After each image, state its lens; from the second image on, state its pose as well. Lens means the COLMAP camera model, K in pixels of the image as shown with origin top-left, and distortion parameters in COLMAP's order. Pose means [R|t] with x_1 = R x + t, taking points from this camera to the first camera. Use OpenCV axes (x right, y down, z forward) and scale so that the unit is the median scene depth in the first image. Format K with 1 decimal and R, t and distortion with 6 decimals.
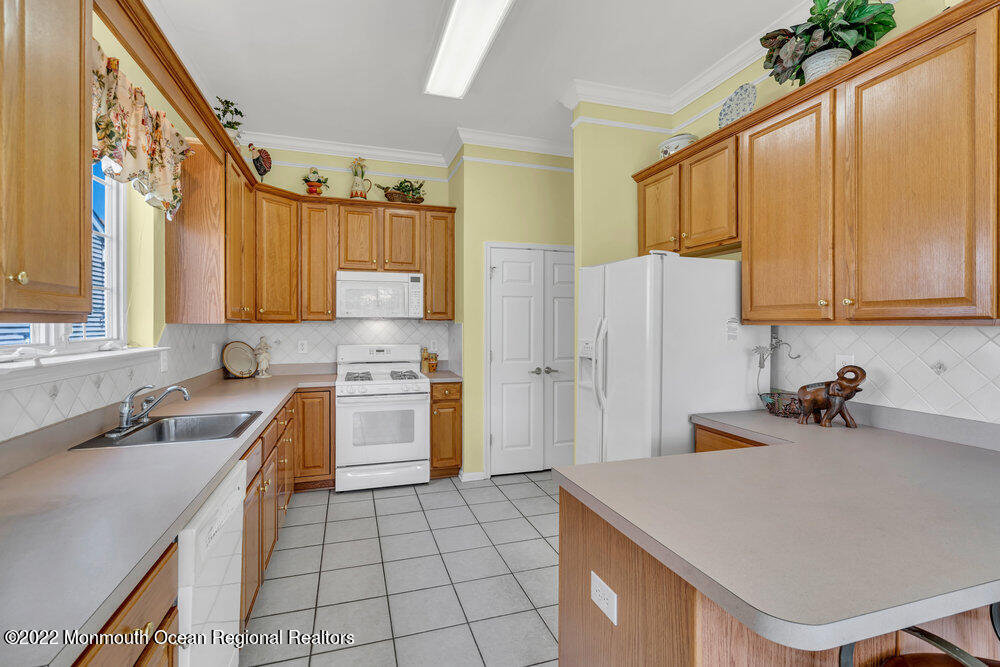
lens RADIAL K [[455.0, 0, 501.9], [0, 455.0, 330.8], [0, 0, 1]] dist [-0.001590, 0.000020]
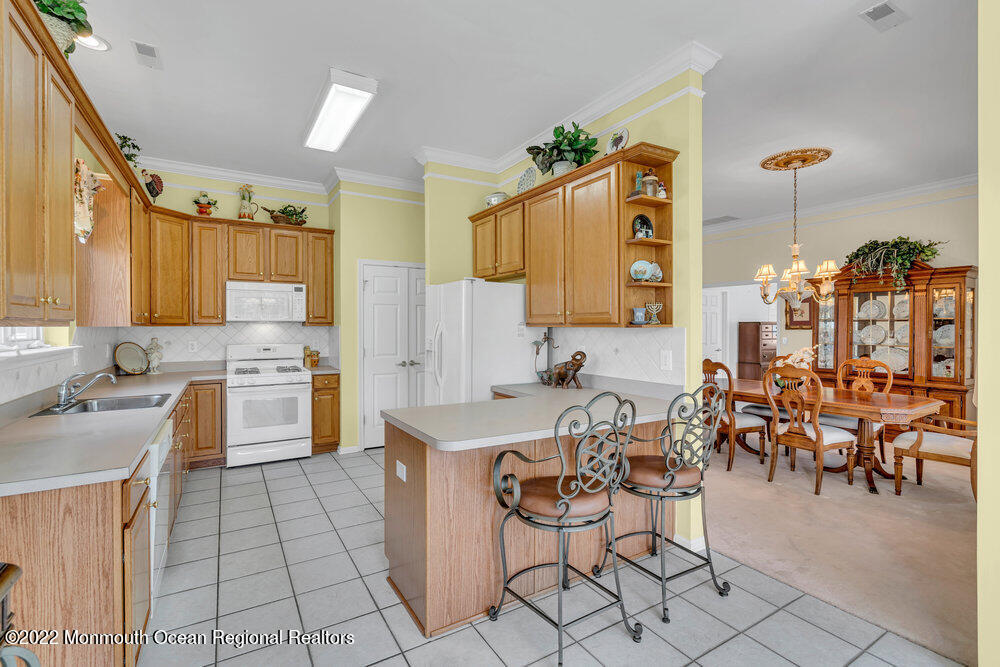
lens RADIAL K [[455.0, 0, 501.9], [0, 455.0, 330.8], [0, 0, 1]] dist [-0.001590, 0.000020]
pose [[0.974950, -0.004073, 0.222387, 0.073639], [0.005135, 0.999978, -0.004198, 0.004497], [-0.222365, 0.005235, 0.974949, -0.324188]]
